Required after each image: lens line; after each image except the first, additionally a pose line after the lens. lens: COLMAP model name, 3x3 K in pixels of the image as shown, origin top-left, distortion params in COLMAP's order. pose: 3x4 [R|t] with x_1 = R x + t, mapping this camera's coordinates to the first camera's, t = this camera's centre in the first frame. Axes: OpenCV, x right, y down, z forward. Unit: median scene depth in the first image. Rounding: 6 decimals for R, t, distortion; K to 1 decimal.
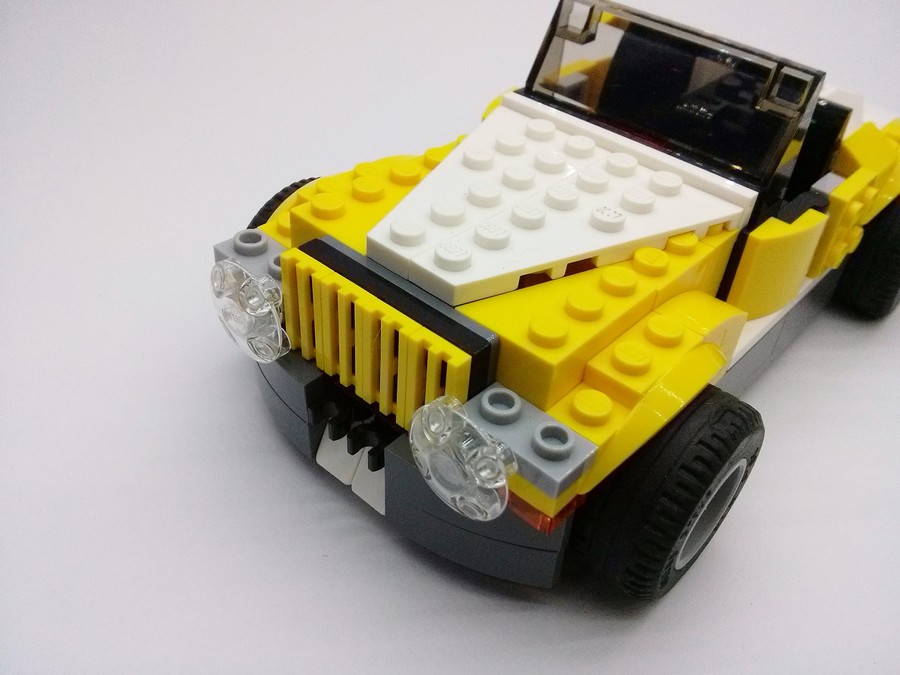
lens RADIAL K [[792.0, 0, 450.0], [0, 792.0, 337.5], [0, 0, 1]] dist [0.103170, -0.344591]
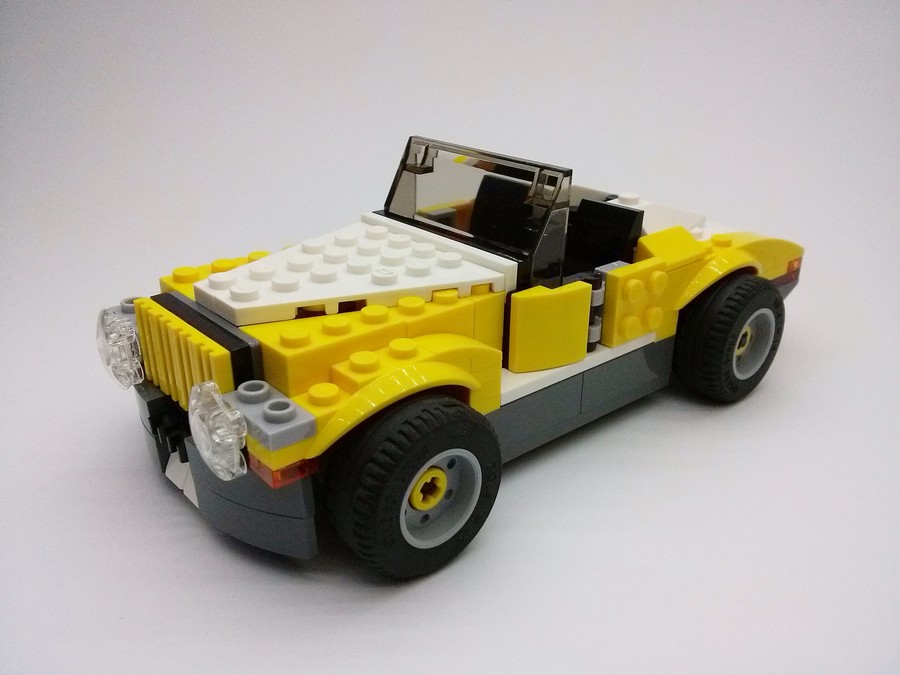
lens RADIAL K [[792.0, 0, 450.0], [0, 792.0, 337.5], [0, 0, 1]] dist [0.103170, -0.344591]
pose [[0.989551, -0.015971, -0.143293, 0.498388], [-0.022141, 0.965225, -0.260480, 0.290417], [0.142470, 0.260931, 0.954786, -0.213278]]
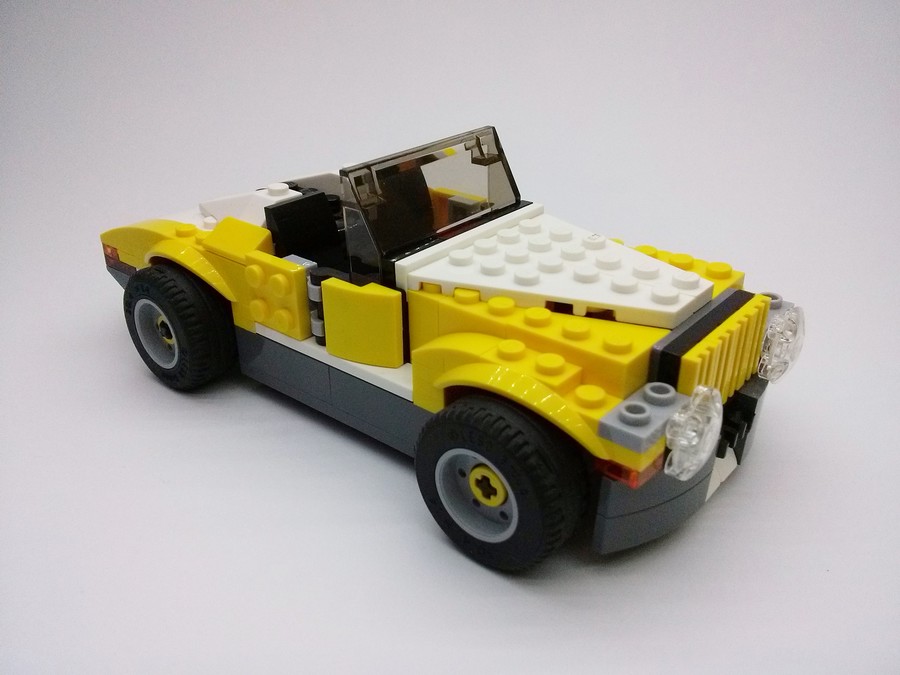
lens RADIAL K [[807.3, 0, 455.1], [0, 807.3, 345.0], [0, 0, 1]] dist [0.004862, -0.005749]
pose [[-0.029323, -0.526593, 0.849612, -1.145599], [0.644497, 0.639740, 0.418757, -0.808687], [-0.764045, 0.559851, 0.320628, 0.834227]]
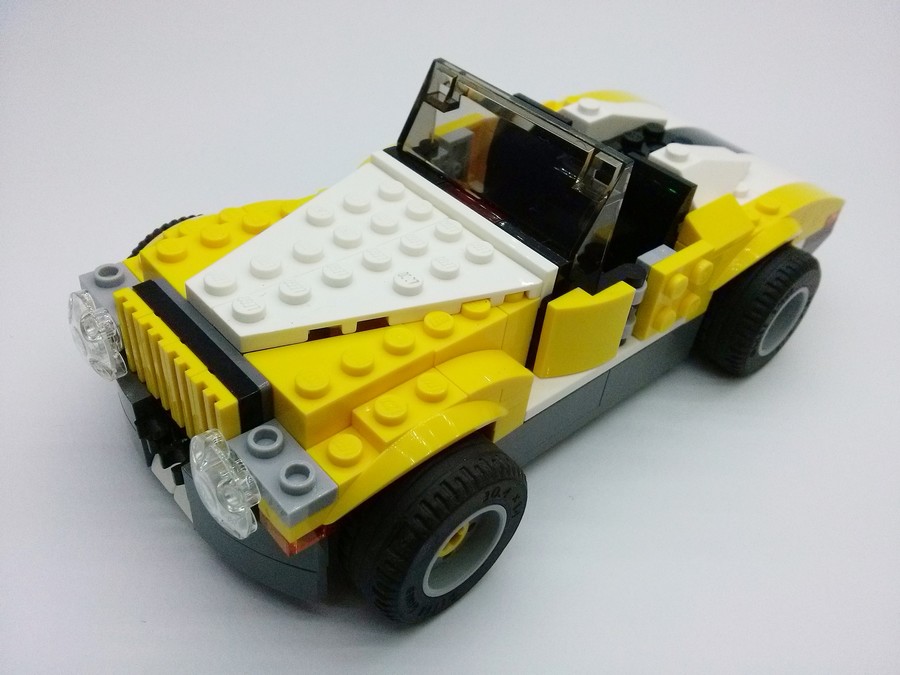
lens RADIAL K [[807.3, 0, 455.1], [0, 807.3, 345.0], [0, 0, 1]] dist [0.004862, -0.005749]
pose [[0.994394, 0.085354, -0.062413, 0.349309], [-0.083735, 0.996091, 0.028121, -0.099967], [0.064569, -0.022737, 0.997654, -0.149776]]
